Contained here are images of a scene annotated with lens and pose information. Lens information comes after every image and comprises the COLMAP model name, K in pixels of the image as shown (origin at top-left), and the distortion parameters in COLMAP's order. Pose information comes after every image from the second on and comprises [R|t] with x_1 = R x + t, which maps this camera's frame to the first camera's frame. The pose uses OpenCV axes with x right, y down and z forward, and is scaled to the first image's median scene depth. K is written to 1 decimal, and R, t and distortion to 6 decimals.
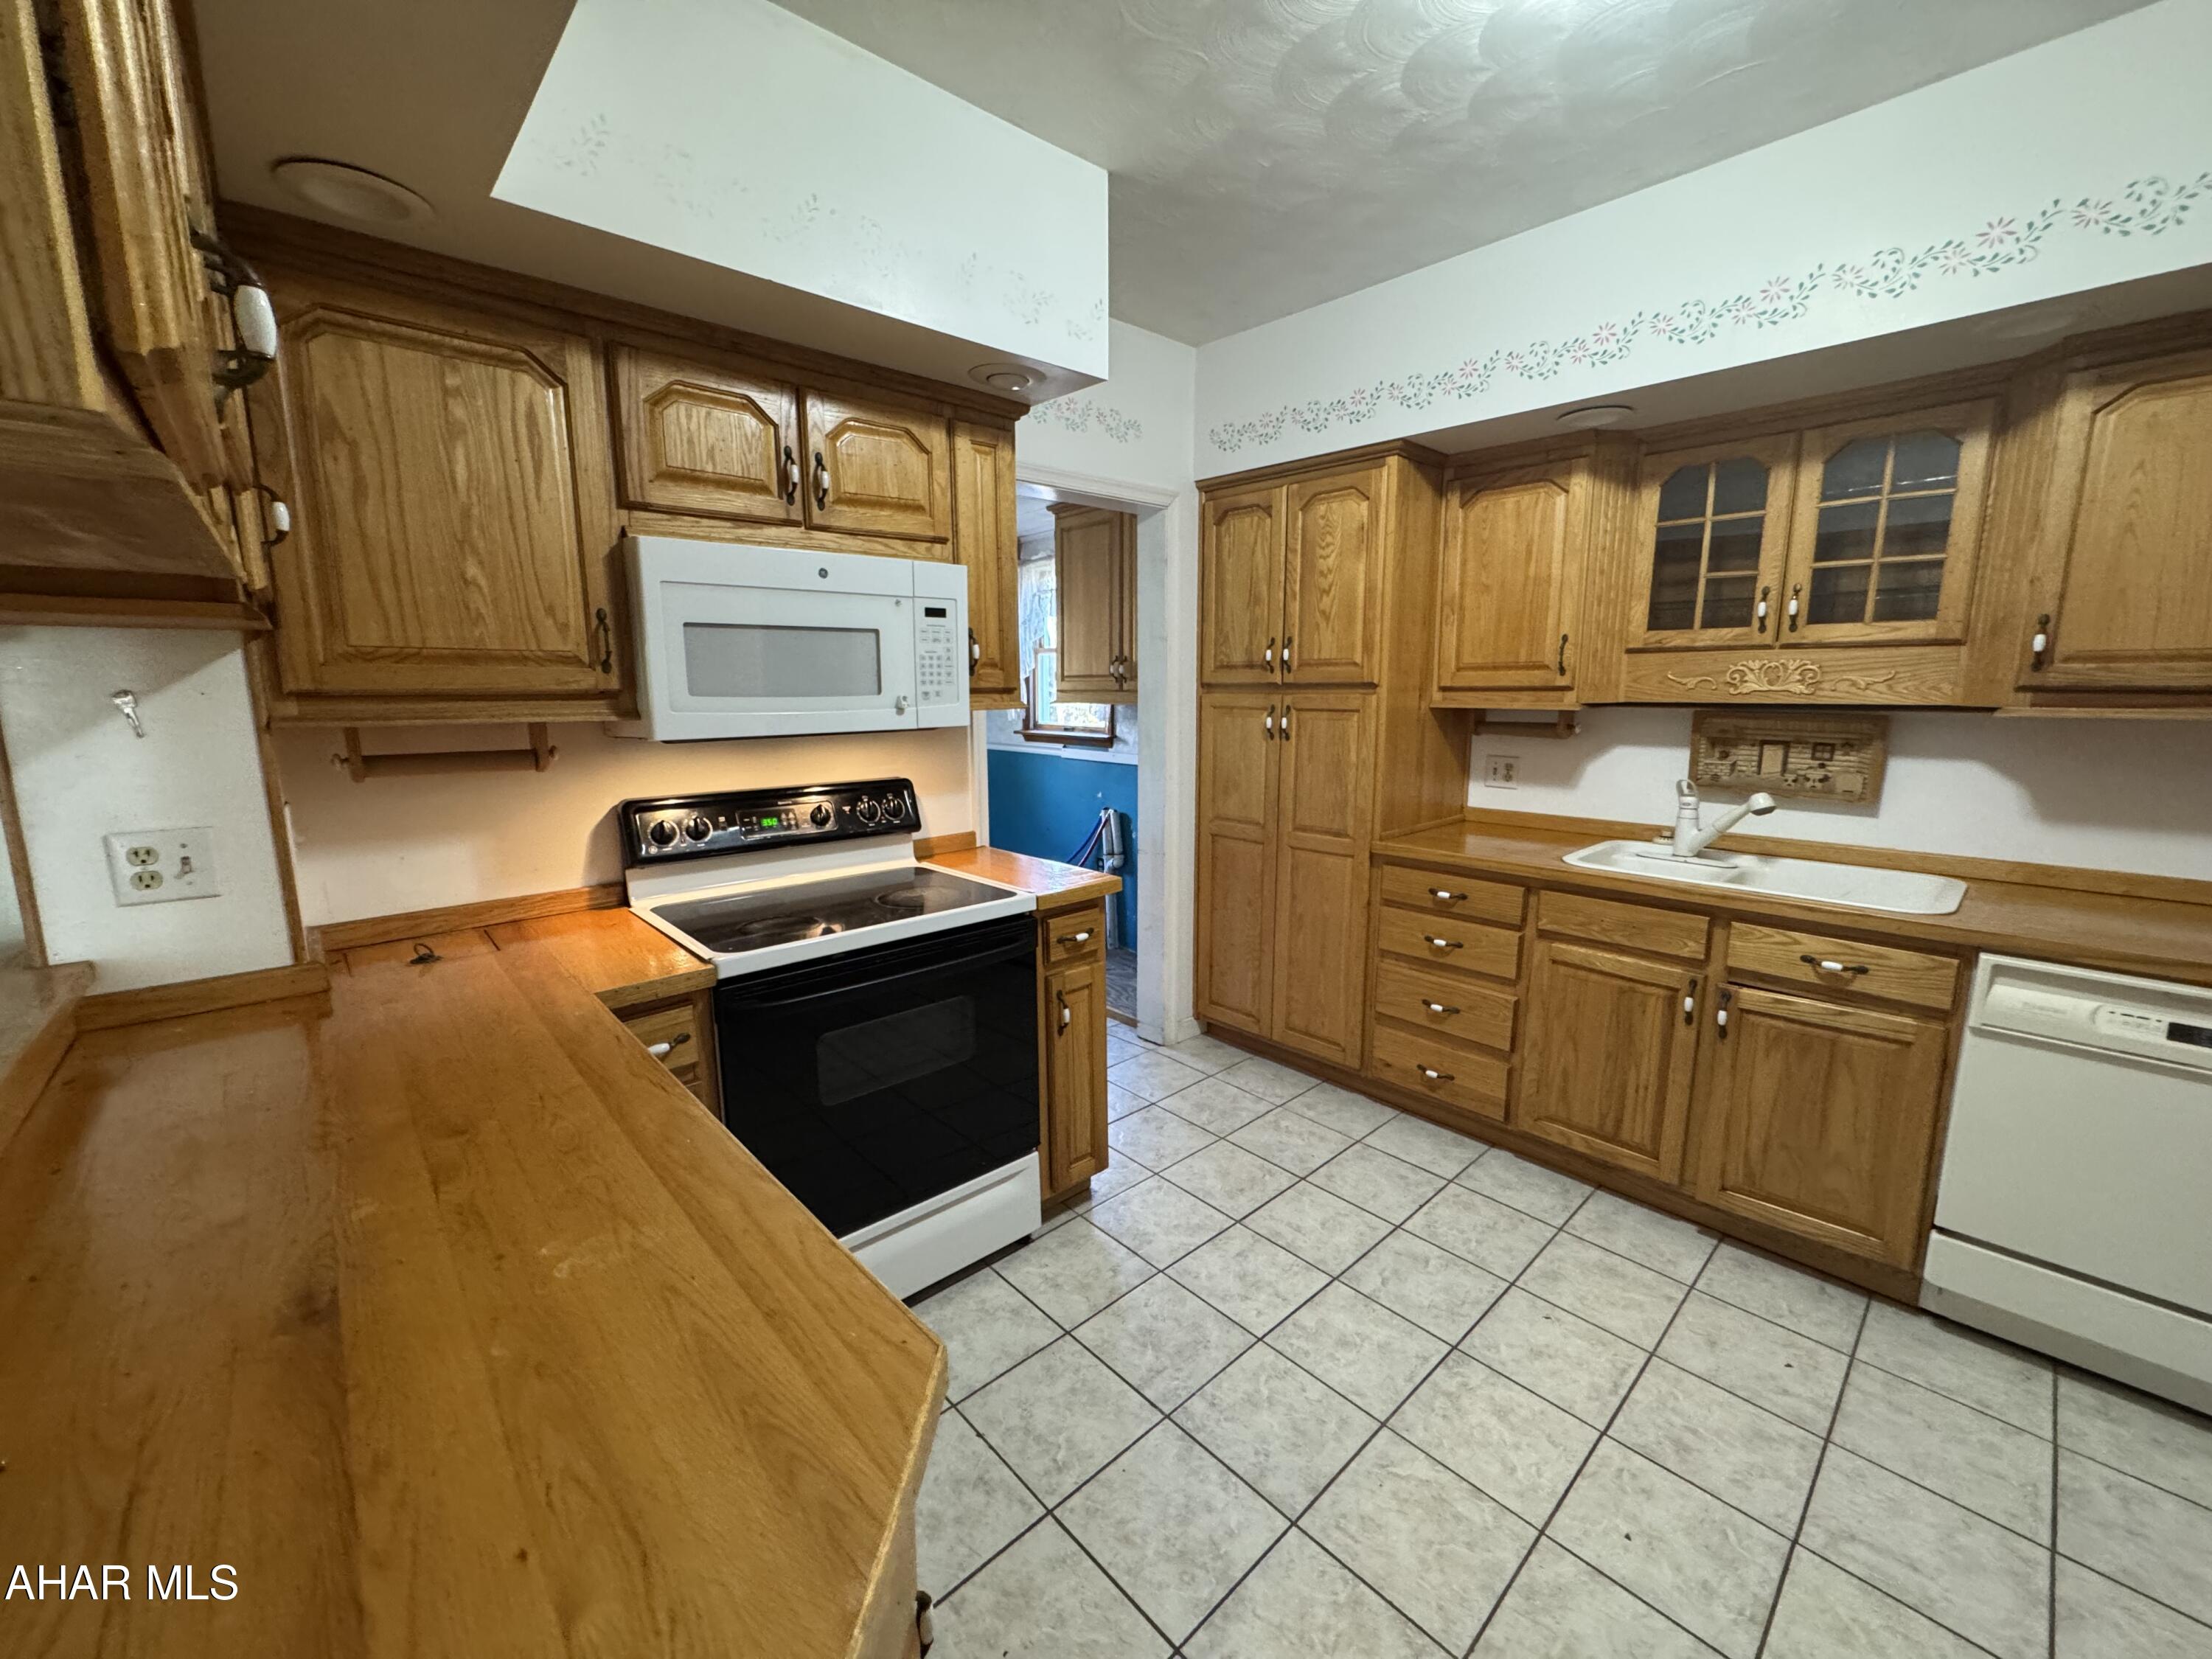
lens RADIAL K [[885.5, 0, 1087.4], [0, 885.5, 832.8], [0, 0, 1]] dist [-0.003895, 0.000467]
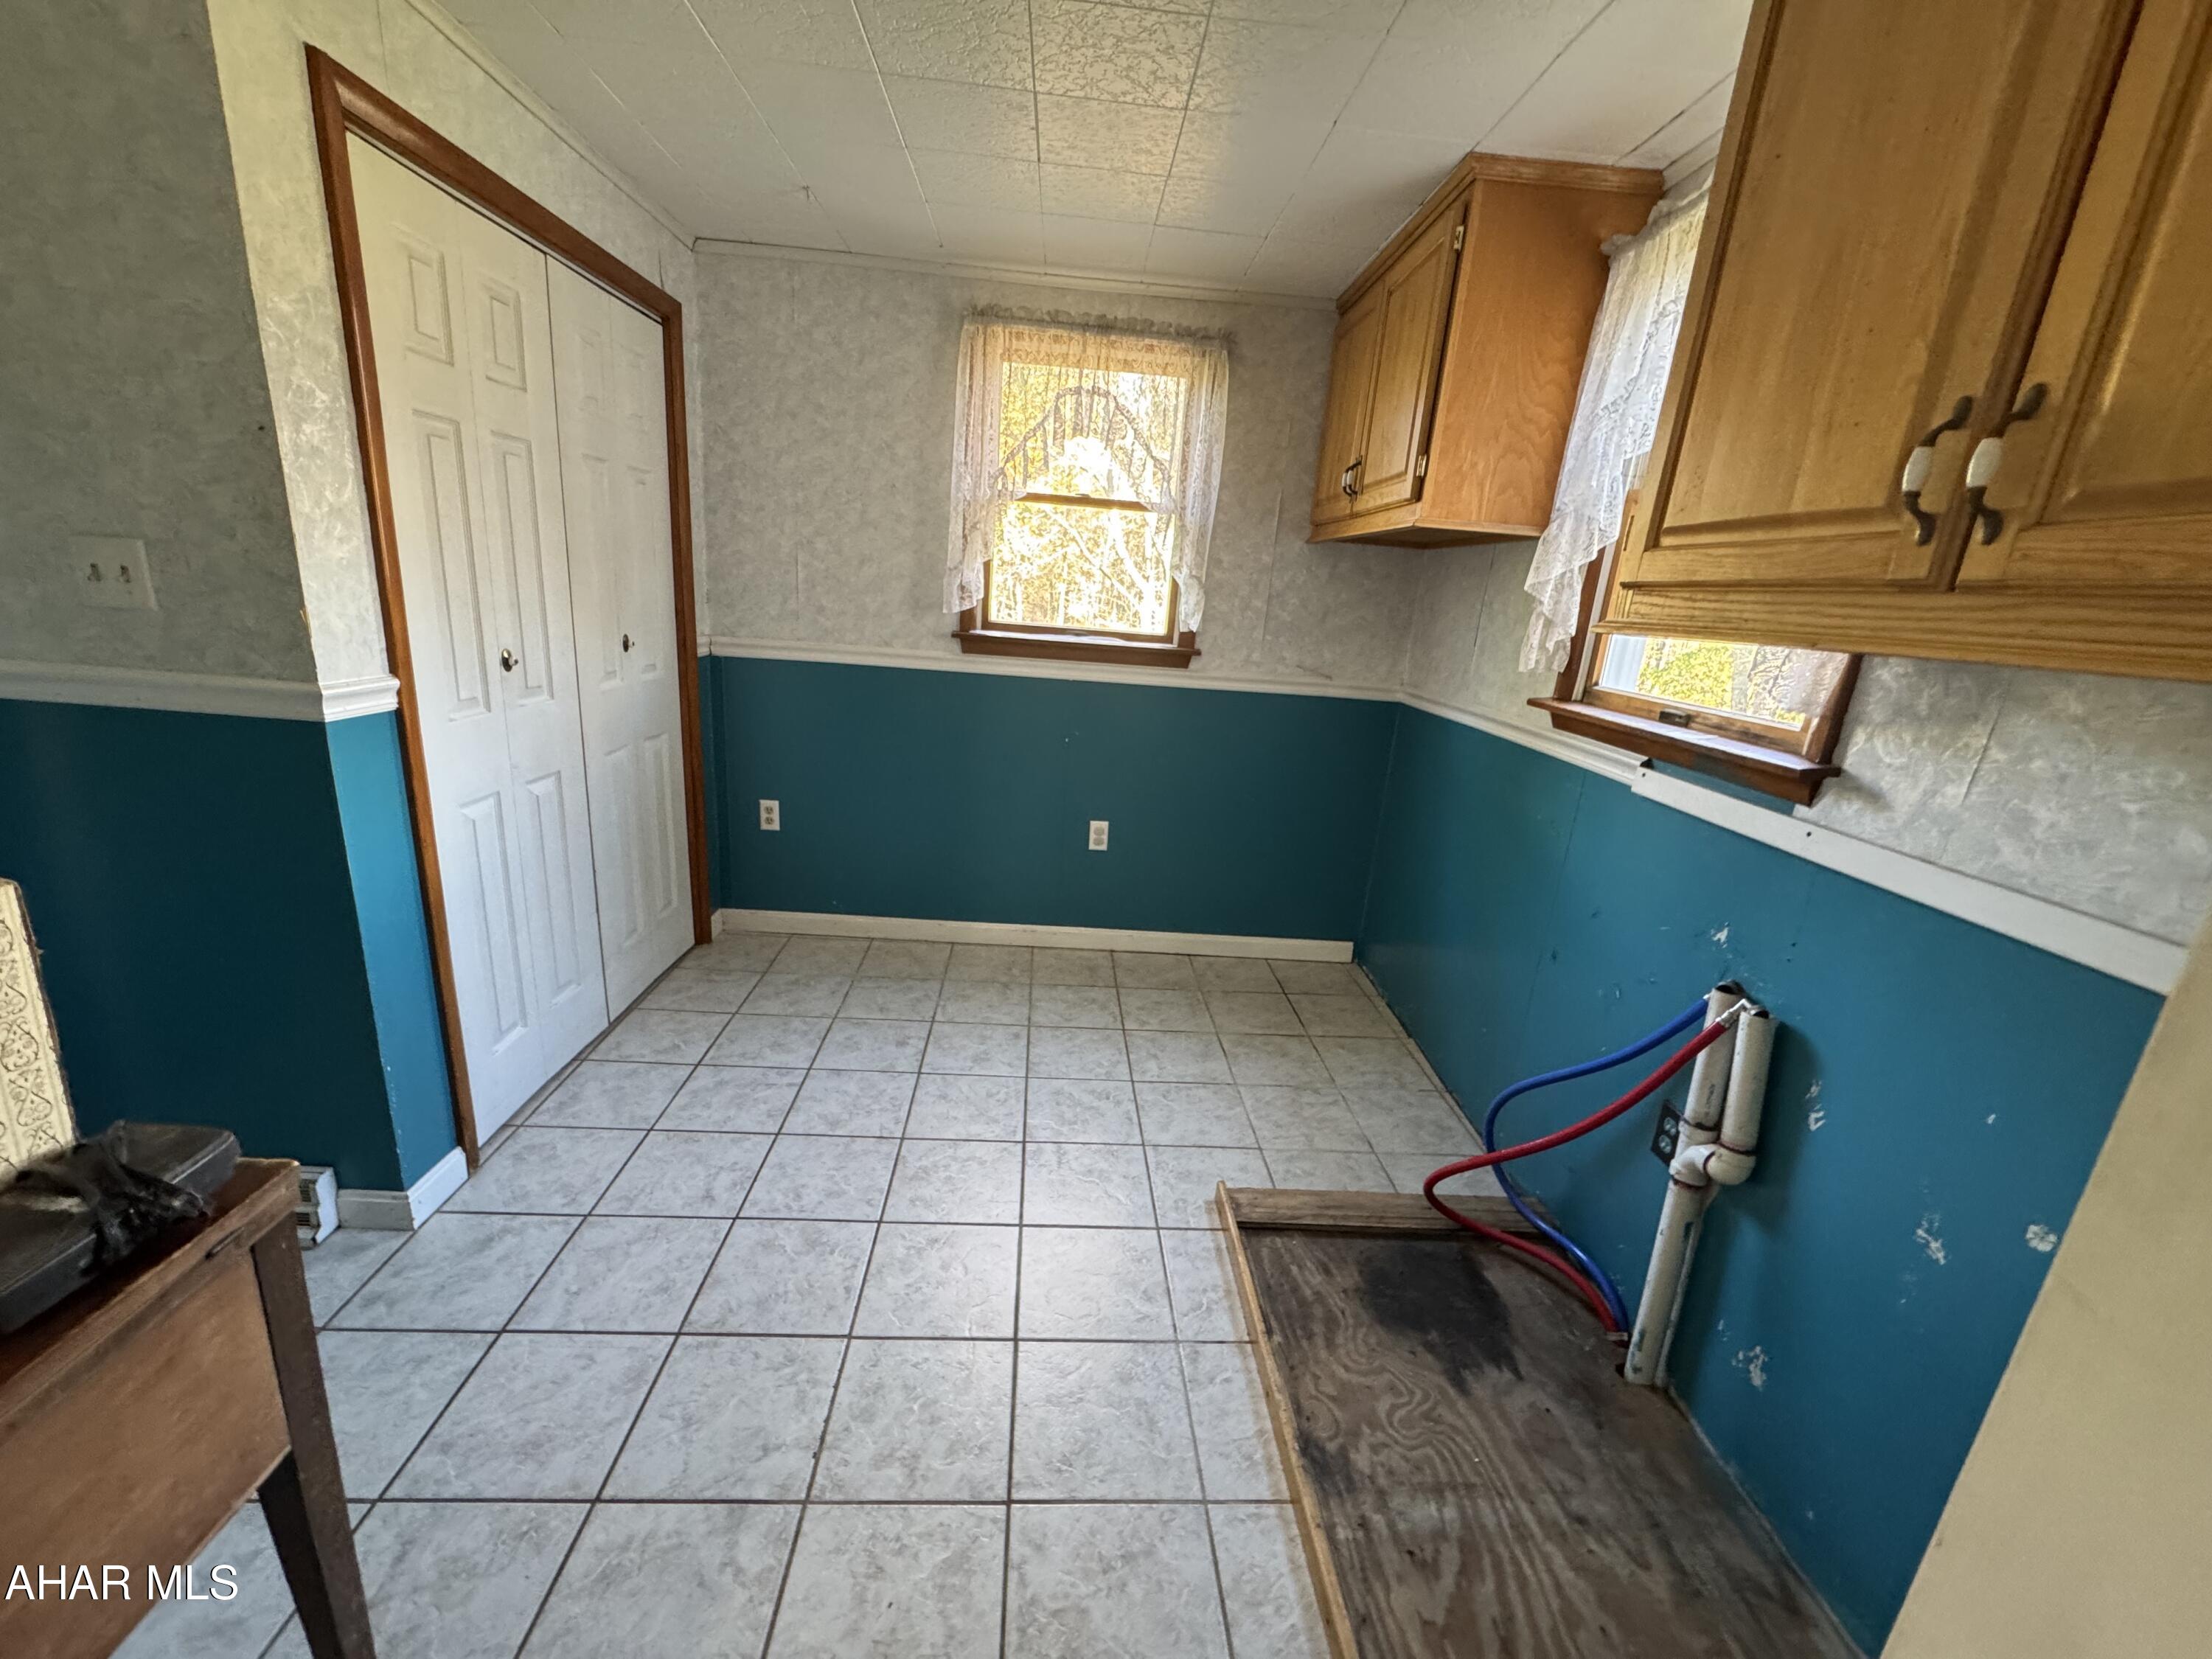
lens RADIAL K [[885.5, 0, 1113.5], [0, 885.5, 840.0], [0, 0, 1]] dist [-0.003895, 0.000467]
pose [[0.786885, 0.231195, -0.572155, 0.032509], [-0.179496, 0.972829, 0.146237, -0.176130], [0.590418, -0.012372, 0.807003, 1.270709]]
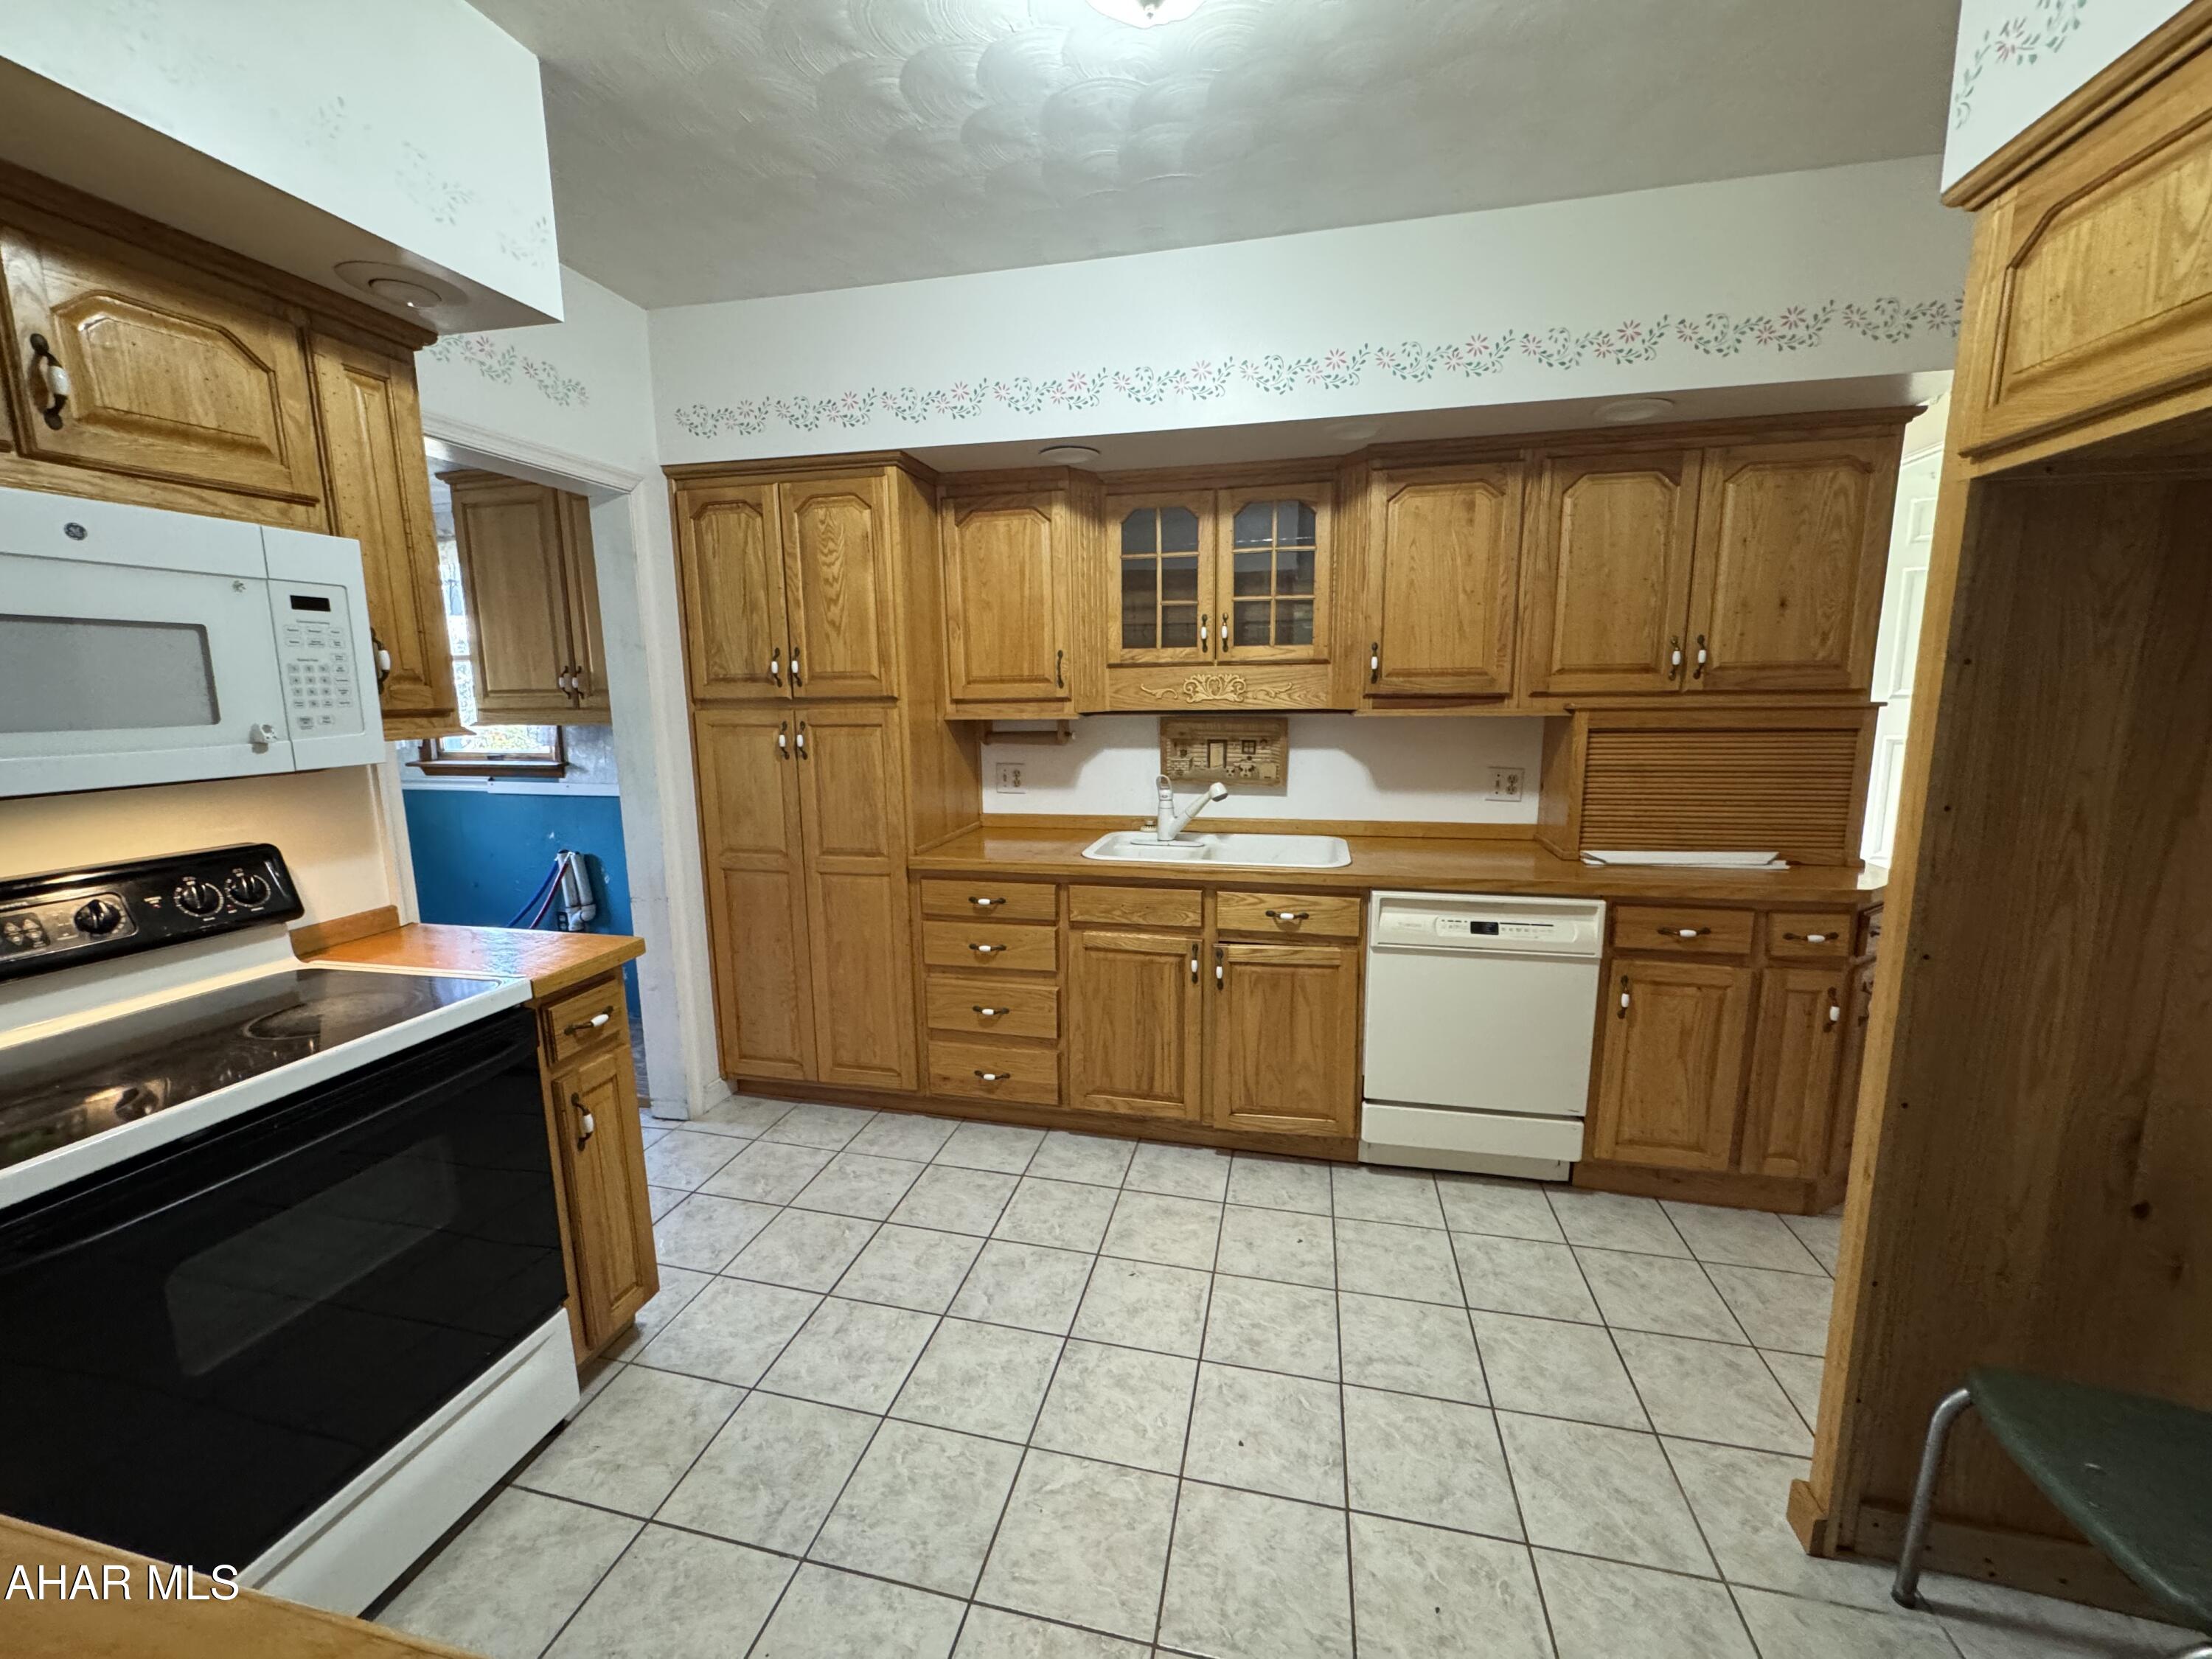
lens RADIAL K [[885.5, 0, 1095.1], [0, 885.5, 831.7], [0, 0, 1]] dist [-0.003895, 0.000467]
pose [[0.820342, -0.096480, 0.563677, -0.072092], [0.105092, 0.994313, 0.017243, -0.016861], [-0.562134, 0.045093, 0.825816, 0.087249]]
